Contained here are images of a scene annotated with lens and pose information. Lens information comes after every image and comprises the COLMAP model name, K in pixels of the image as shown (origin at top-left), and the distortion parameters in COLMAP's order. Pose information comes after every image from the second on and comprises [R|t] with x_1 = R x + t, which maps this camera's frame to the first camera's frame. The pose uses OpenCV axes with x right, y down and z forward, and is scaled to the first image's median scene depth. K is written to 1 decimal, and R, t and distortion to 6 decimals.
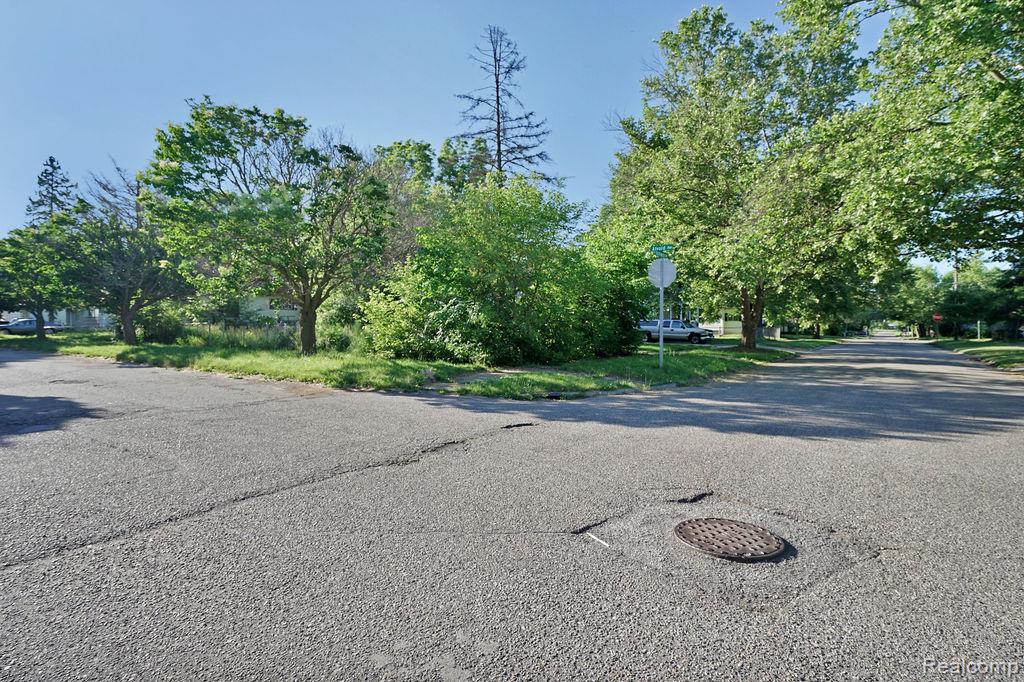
lens RADIAL K [[521.7, 0, 513.5], [0, 521.7, 338.6], [0, 0, 1]] dist [0.004906, 0.001626]
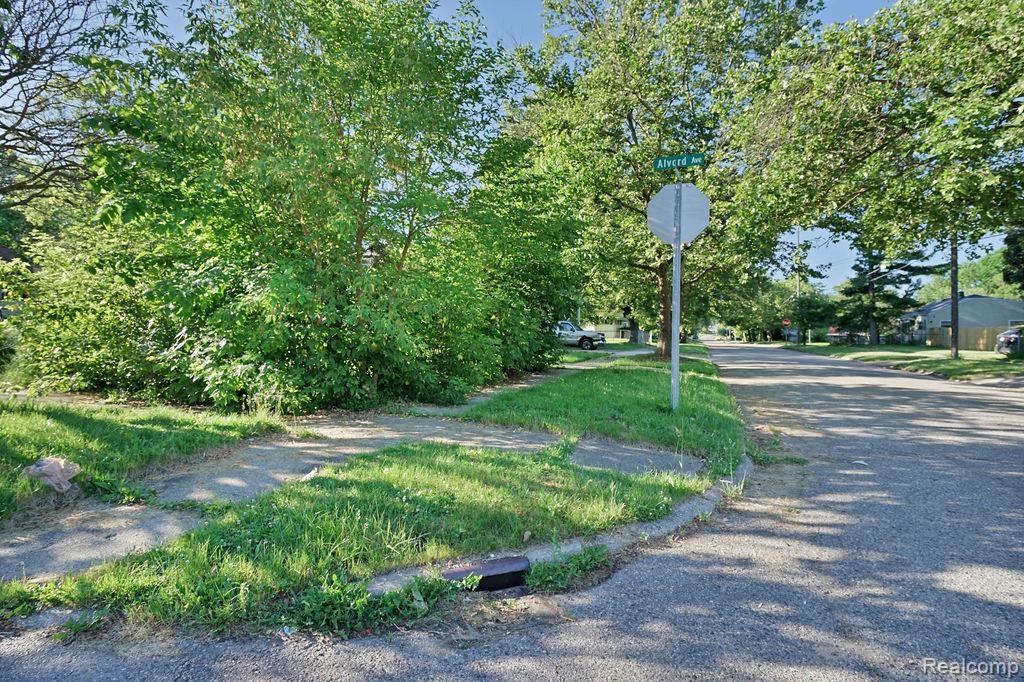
lens RADIAL K [[521.7, 0, 509.8], [0, 521.7, 343.7], [0, 0, 1]] dist [0.004906, 0.001626]
pose [[0.965183, 0.001259, 0.261572, 0.008872], [-0.002402, 0.999989, 0.004050, -0.006677], [-0.261564, -0.004537, 0.965175, 0.521557]]
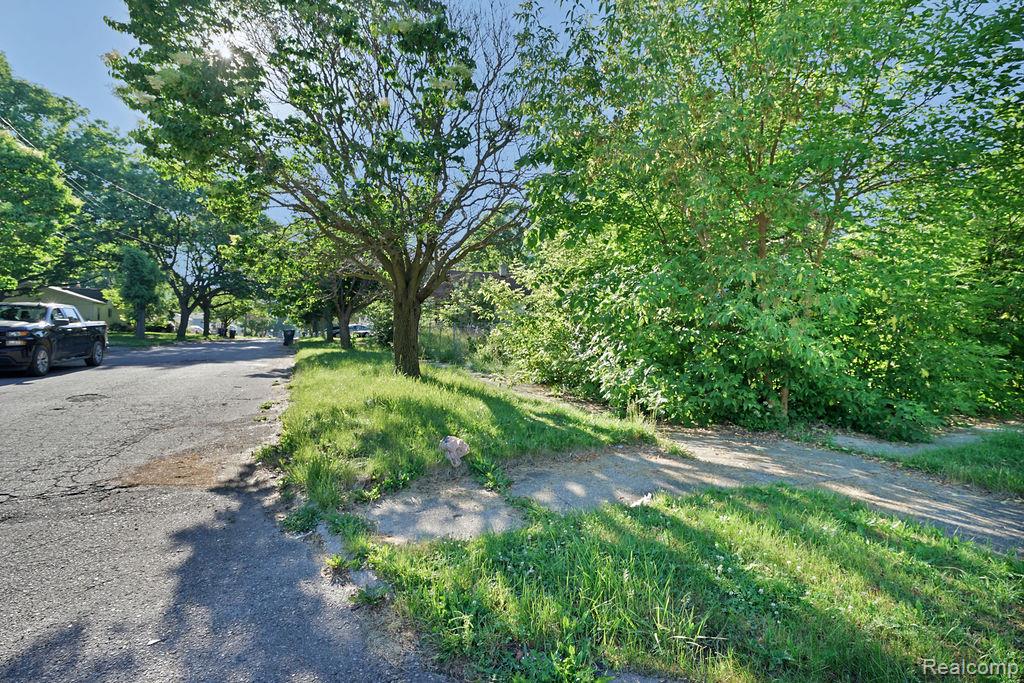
lens RADIAL K [[521.7, 0, 513.4], [0, 521.7, 332.1], [0, 0, 1]] dist [0.004906, 0.001626]
pose [[0.841263, 0.006207, -0.540590, 0.055134], [-0.019871, 0.999613, -0.019445, -0.006806], [0.540260, 0.027100, 0.841062, 0.577694]]
